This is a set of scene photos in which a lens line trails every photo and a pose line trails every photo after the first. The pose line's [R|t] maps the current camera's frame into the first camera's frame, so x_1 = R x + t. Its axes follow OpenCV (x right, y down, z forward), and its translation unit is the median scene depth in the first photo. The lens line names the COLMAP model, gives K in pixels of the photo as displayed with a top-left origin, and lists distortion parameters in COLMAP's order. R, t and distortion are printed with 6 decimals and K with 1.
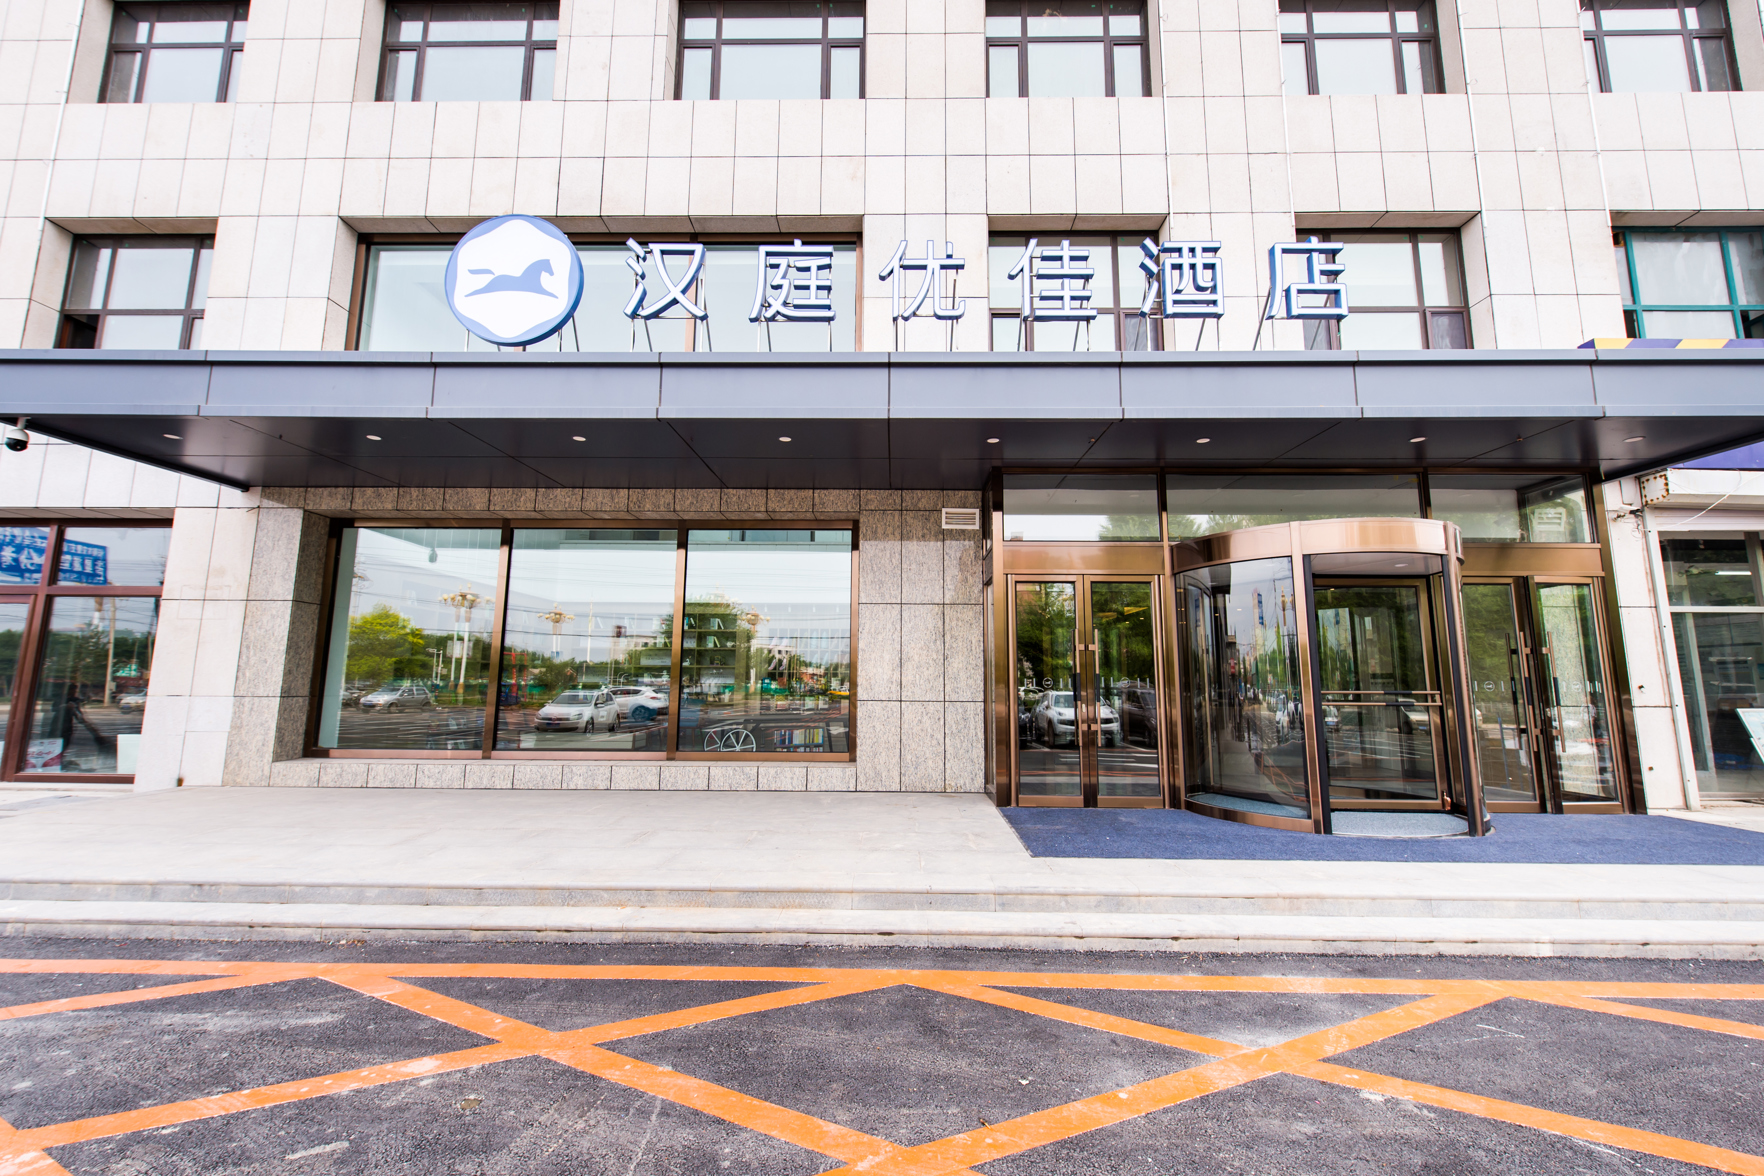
lens RADIAL K [[691.3, 0, 882.1], [0, 691.3, 588.5], [0, 0, 1]] dist [-0.001618, -0.000330]
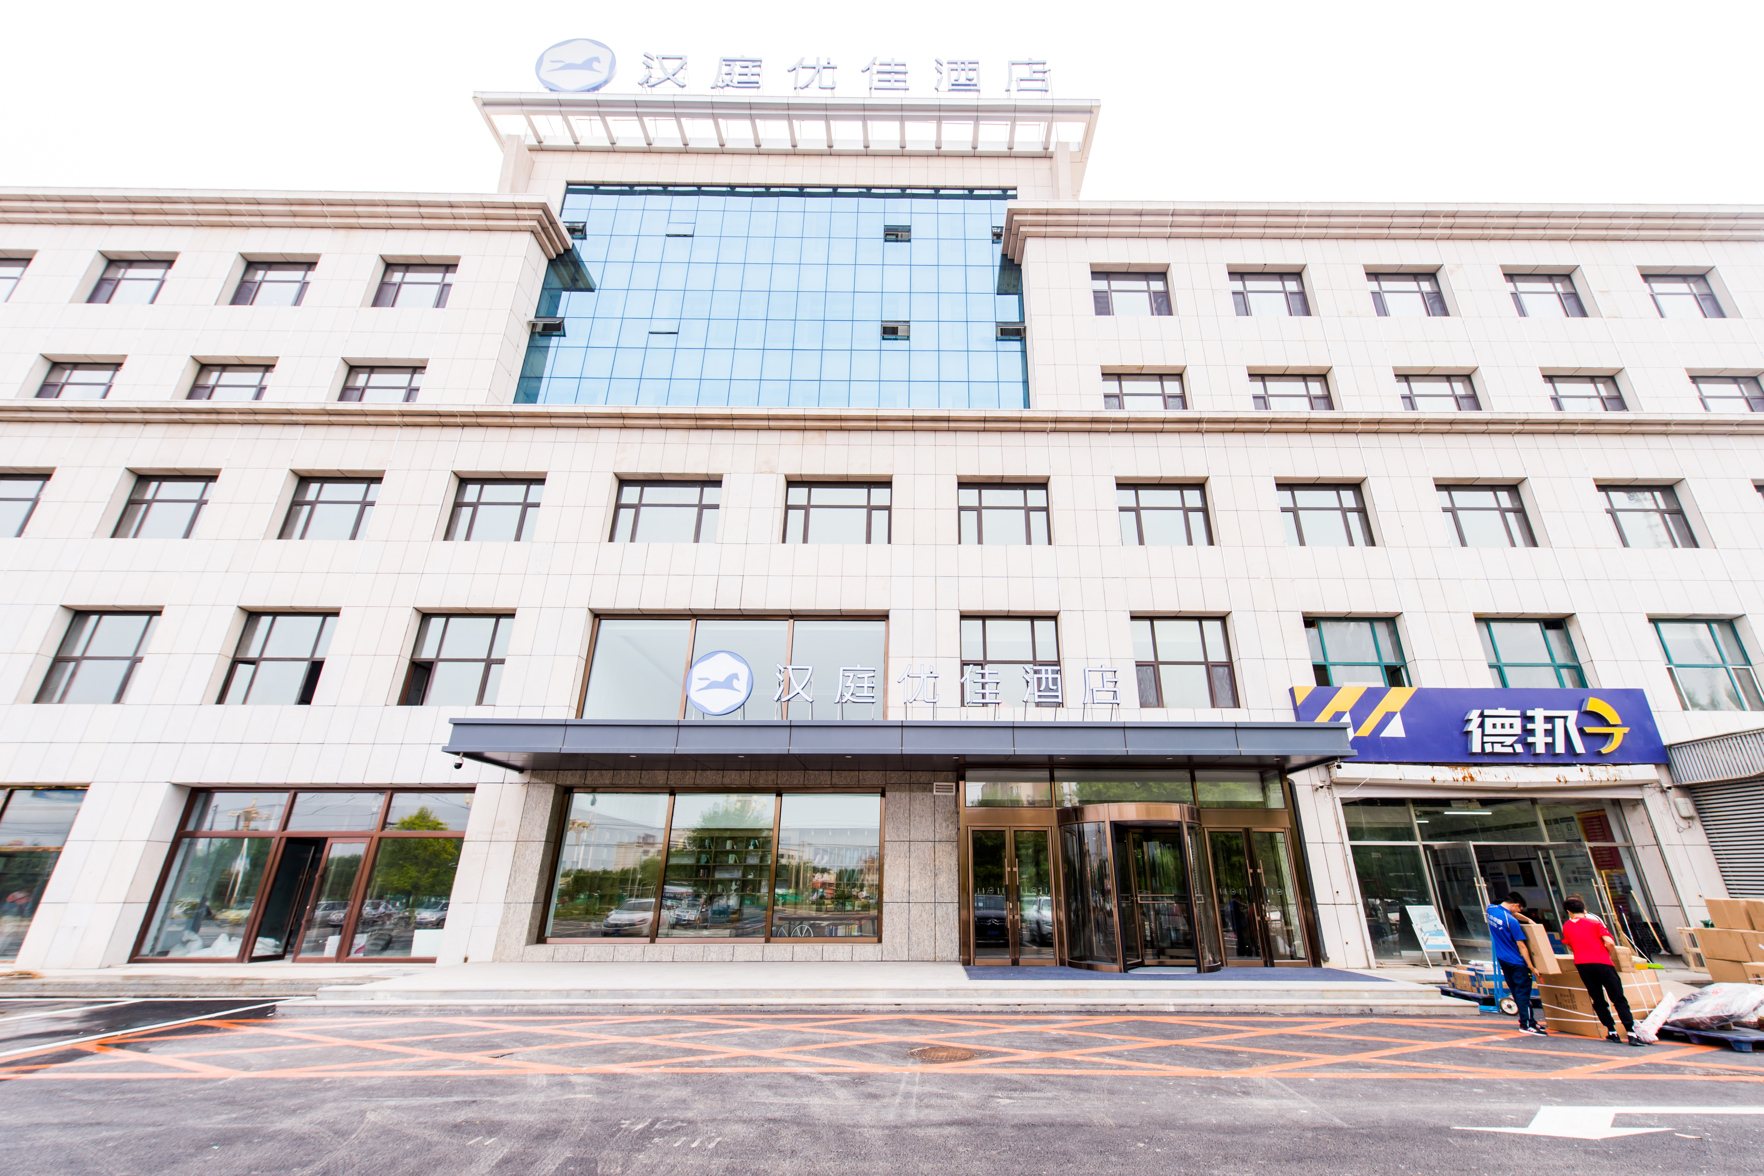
lens RADIAL K [[712.6, 0, 921.5], [0, 712.6, 611.7], [0, 0, 1]] dist [0.007854, 0.000022]
pose [[0.999658, 0.004155, 0.025826, 0.008807], [0.002023, 0.972064, -0.234705, -0.116526], [-0.026080, 0.234677, 0.971723, -0.846908]]
